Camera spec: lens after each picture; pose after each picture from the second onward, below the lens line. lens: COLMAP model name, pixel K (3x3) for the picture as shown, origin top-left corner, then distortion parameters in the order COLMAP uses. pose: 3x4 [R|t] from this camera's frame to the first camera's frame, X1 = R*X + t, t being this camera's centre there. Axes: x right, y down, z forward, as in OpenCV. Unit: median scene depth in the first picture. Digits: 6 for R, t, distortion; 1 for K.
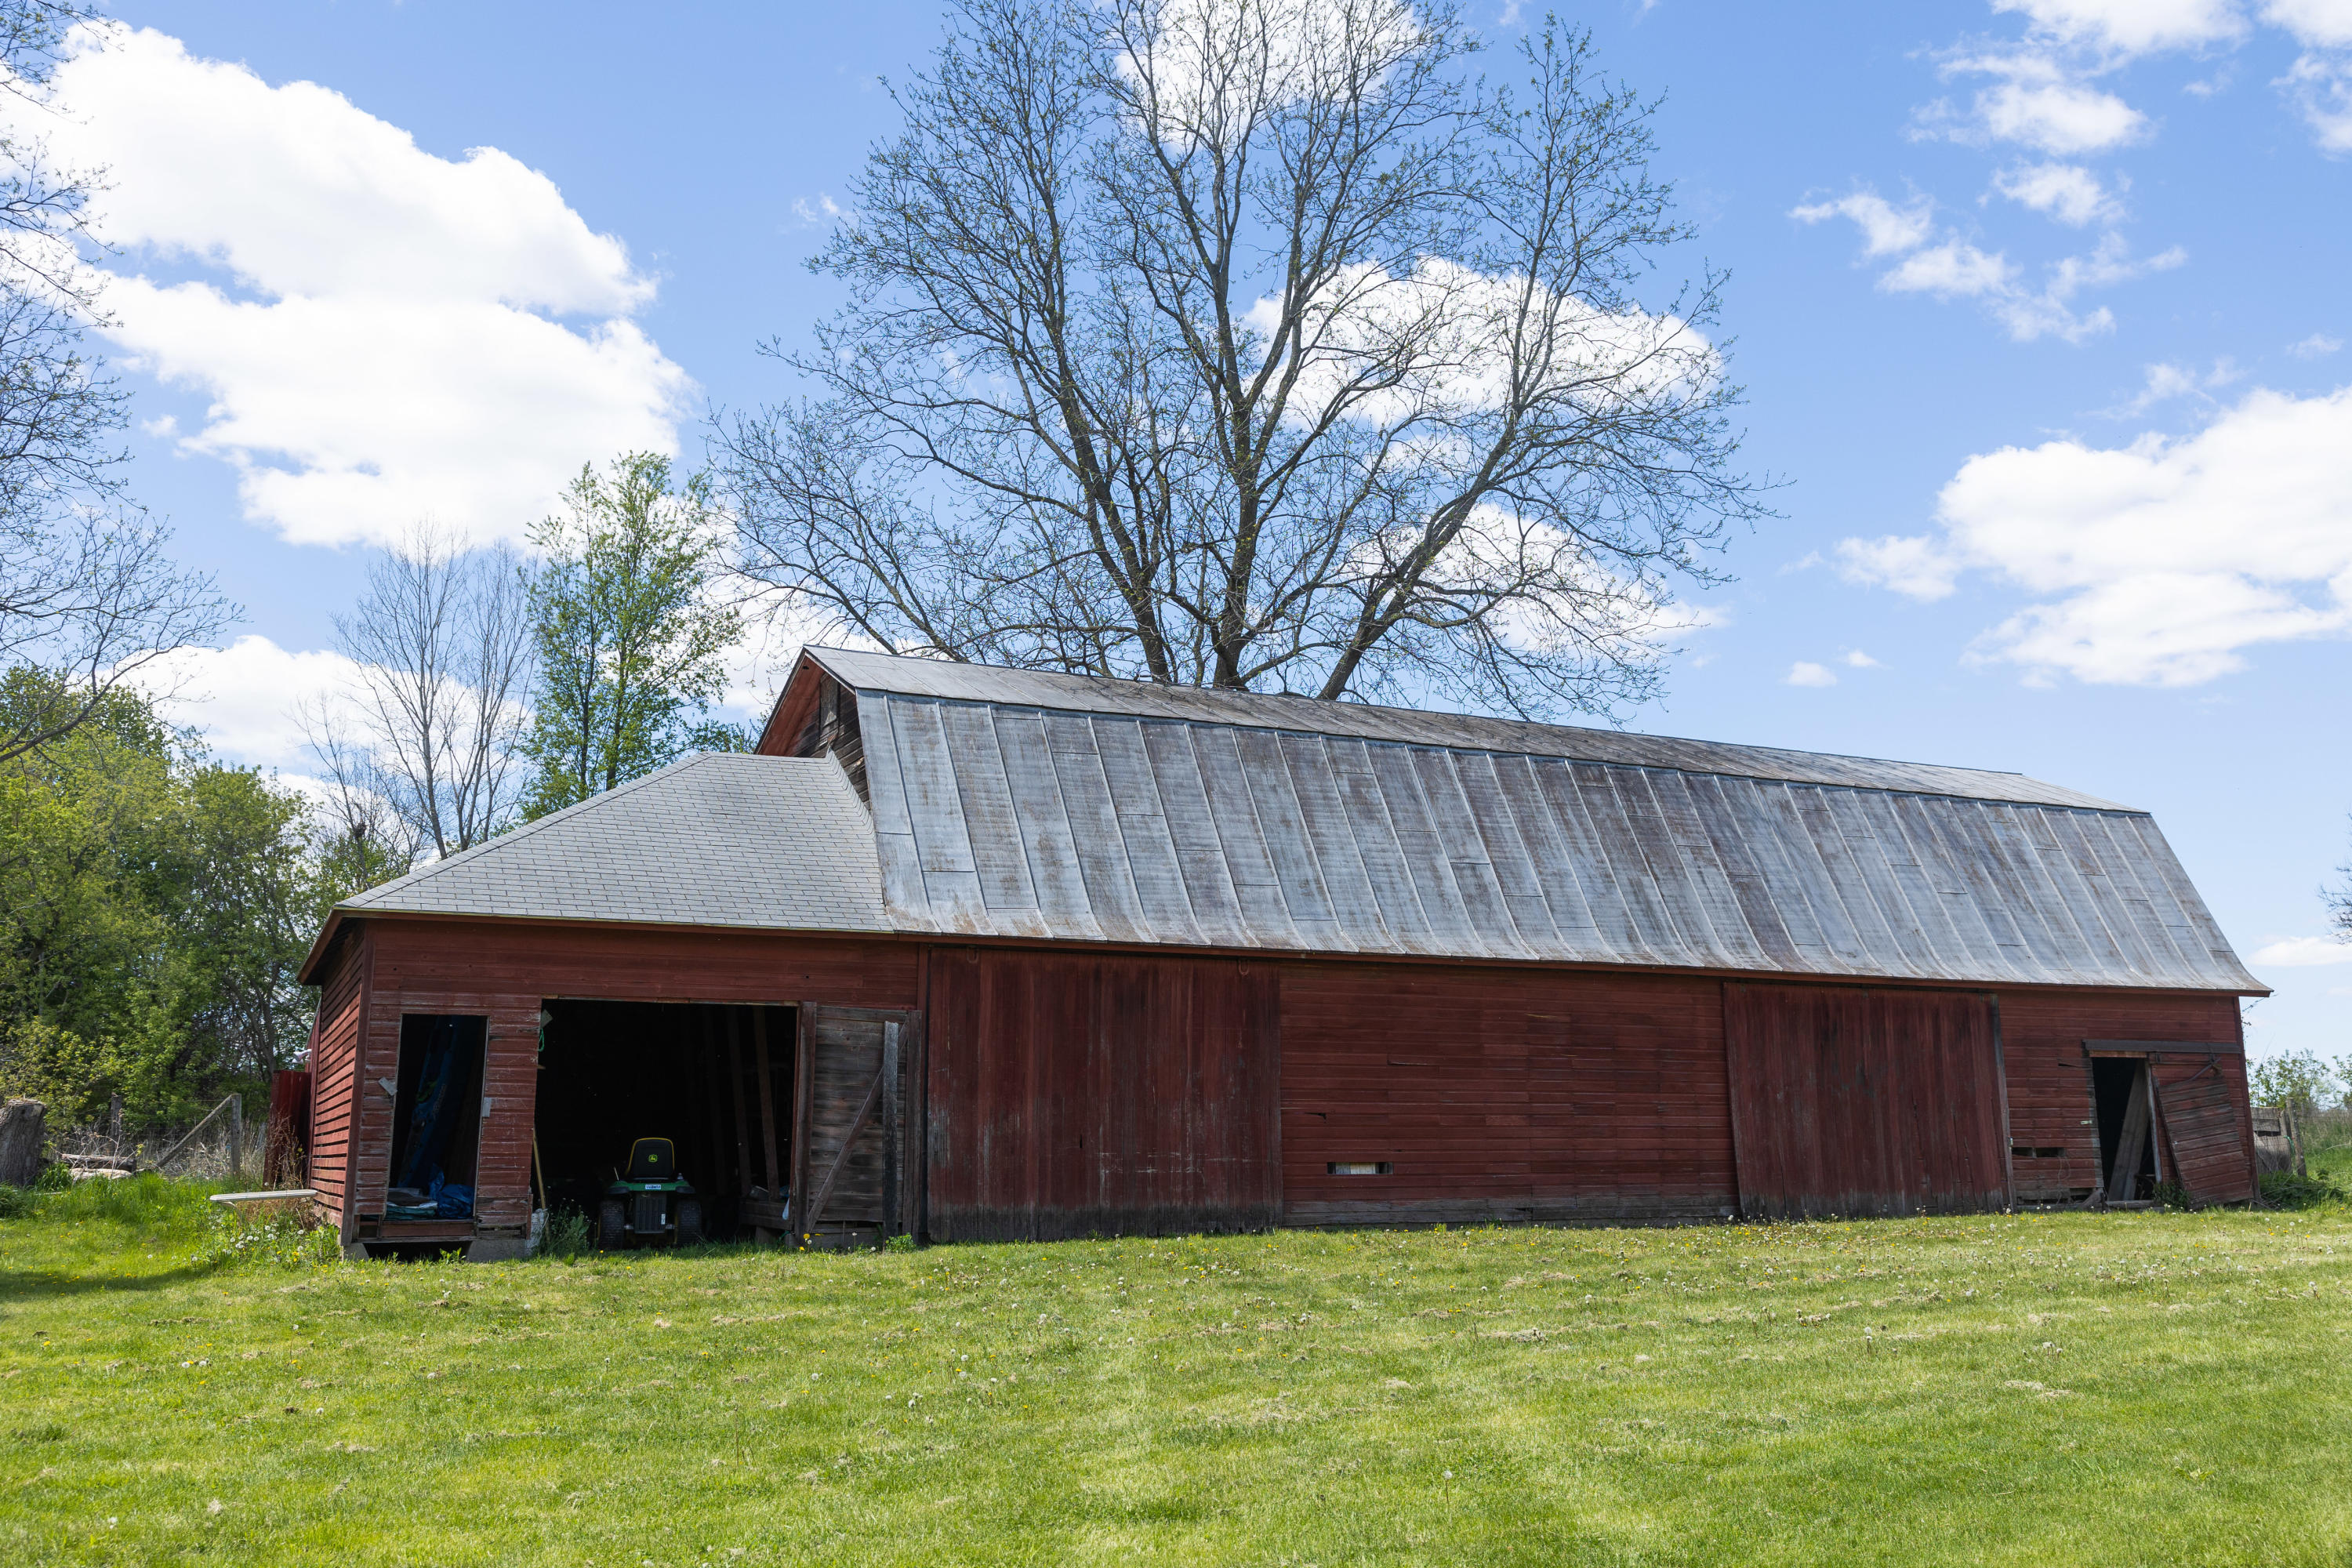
lens RADIAL K [[2017.1, 0, 1177.5], [0, 2017.1, 785.3], [0, 0, 1]] dist [0.000920, -0.005428]
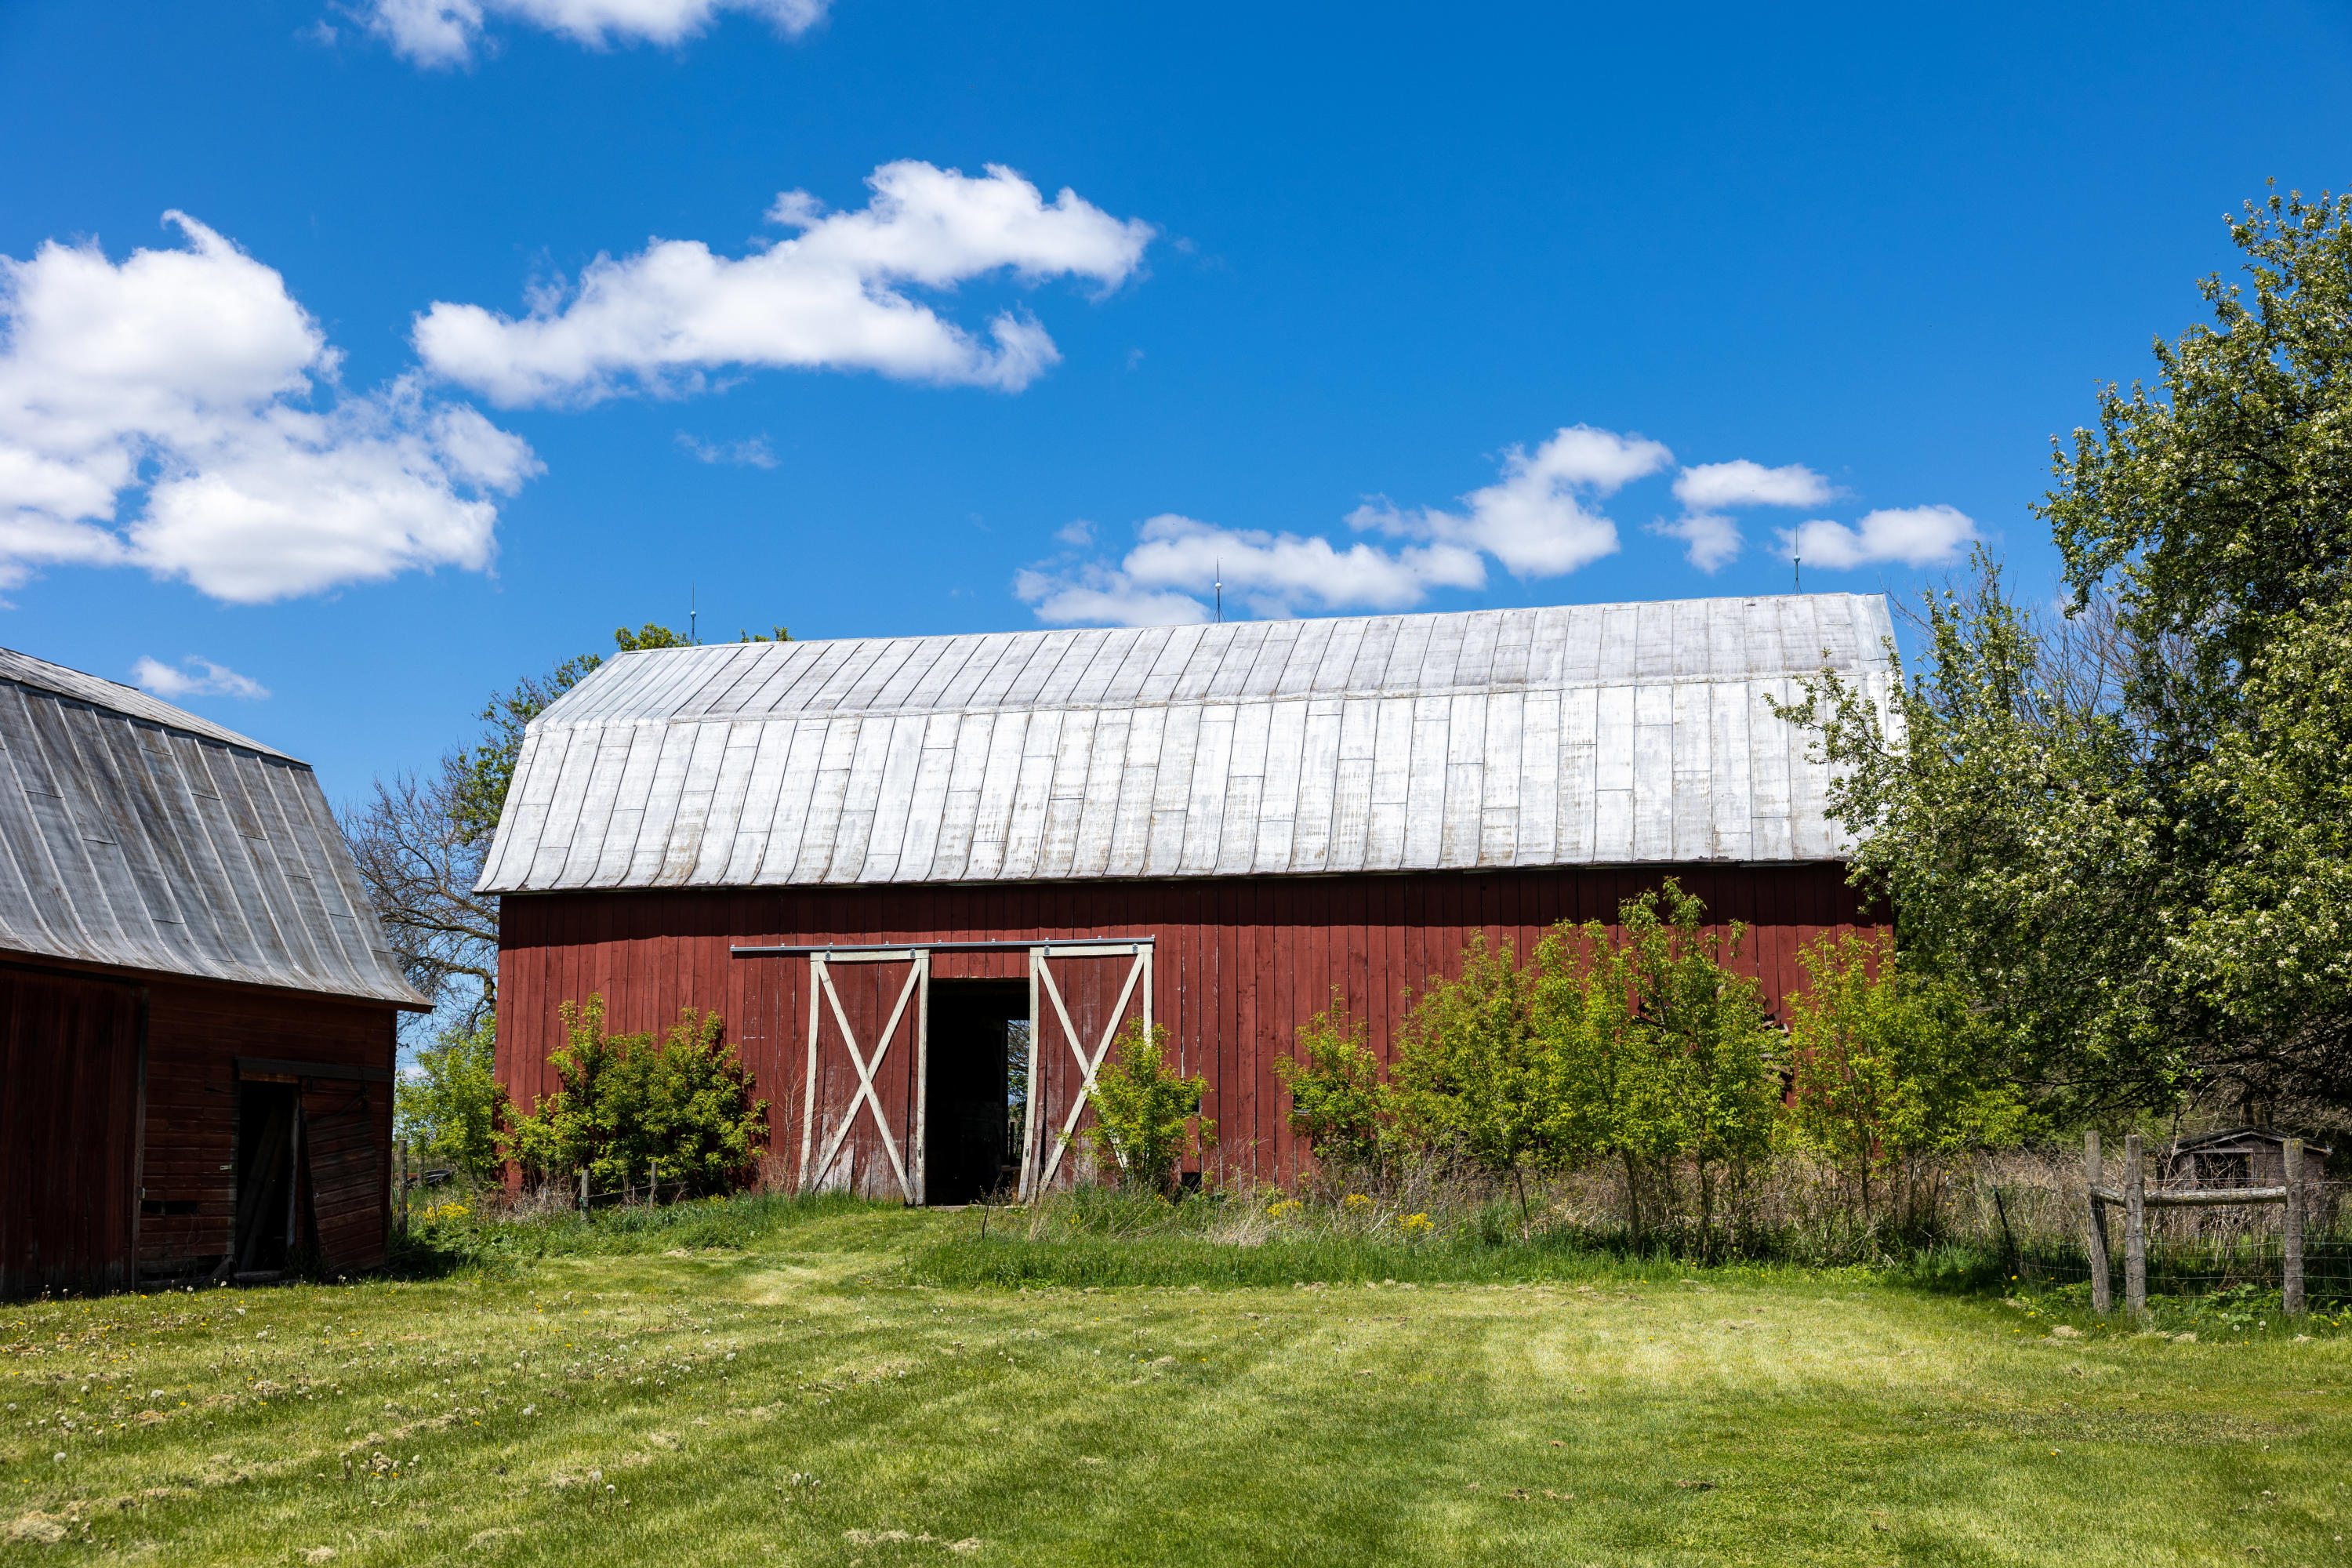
lens RADIAL K [[2623.7, 0, 1177.0], [0, 2623.7, 775.3], [0, 0, 1]] dist [-0.000433, 0.000000]
pose [[0.613962, 0.128106, 0.778871, -0.116513], [-0.143031, 0.988463, -0.049832, 0.025161], [-0.776268, -0.080808, 0.625202, 0.151723]]
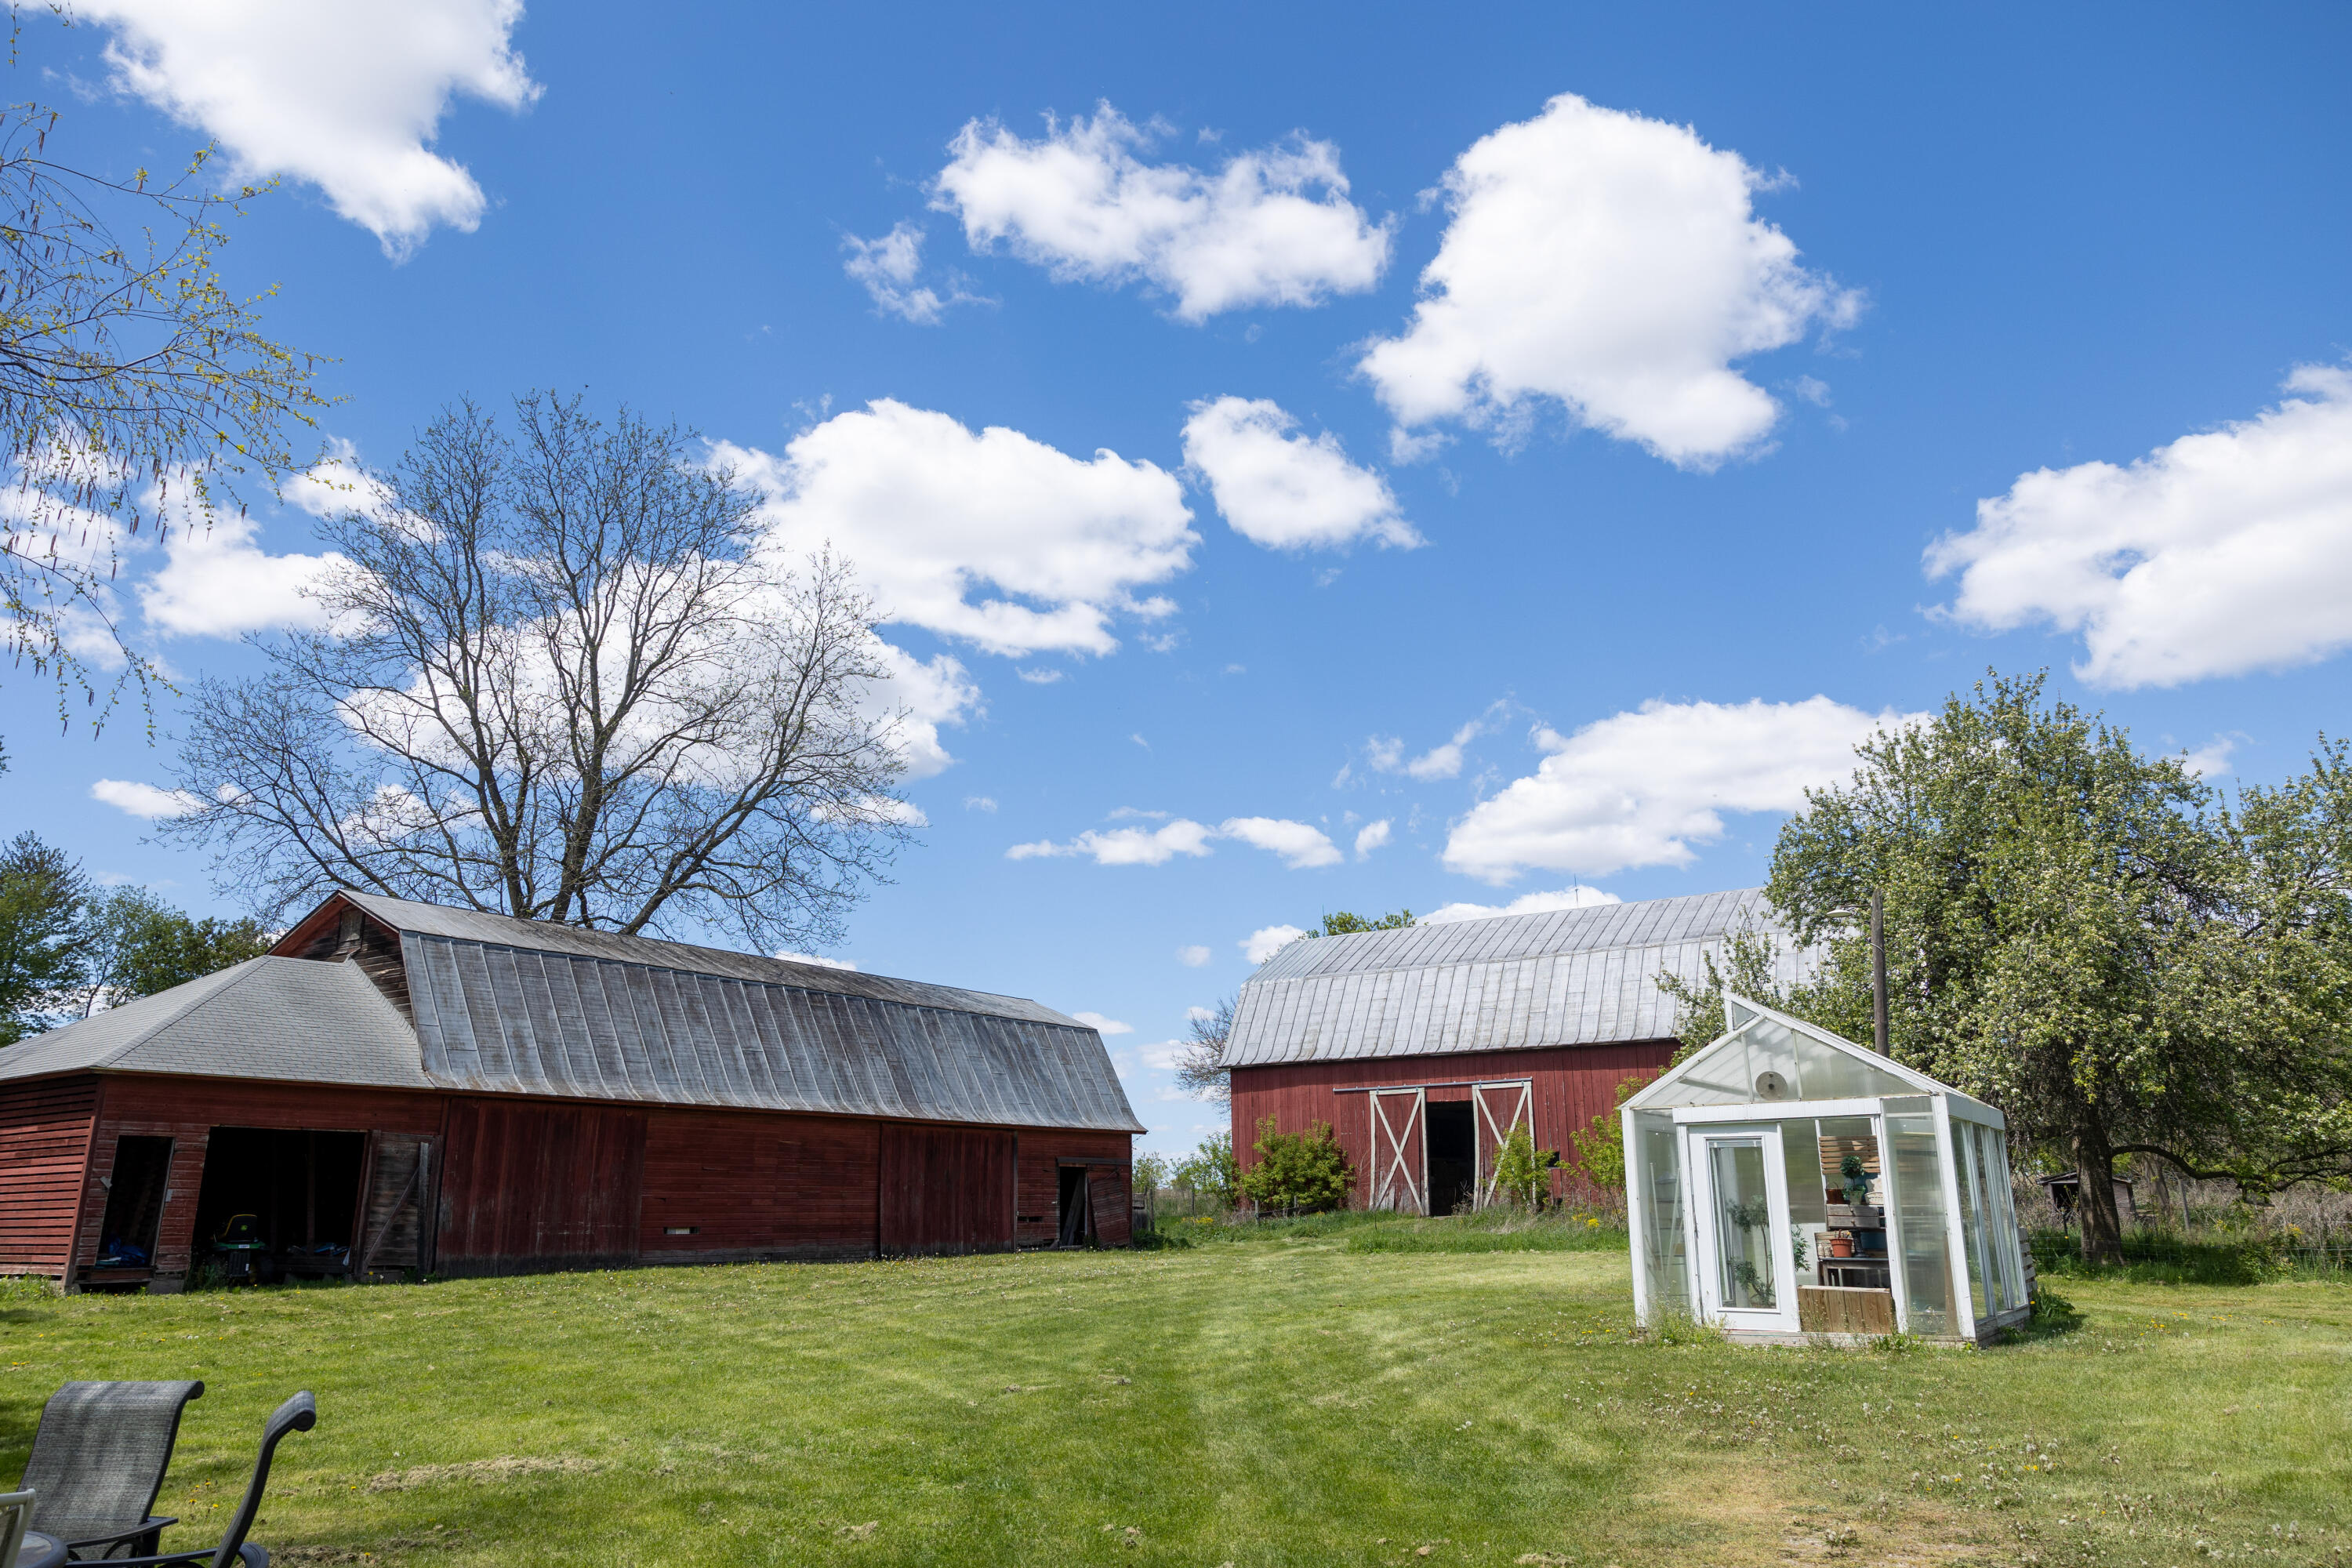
lens RADIAL K [[1589.0, 0, 1172.6], [0, 1589.0, 789.5], [0, 0, 1]] dist [-0.001294, 0.002366]
pose [[0.867384, 0.125235, 0.481623, -0.227459], [-0.084342, 0.990810, -0.105740, -0.070194], [-0.490440, 0.051096, 0.869976, -0.377711]]
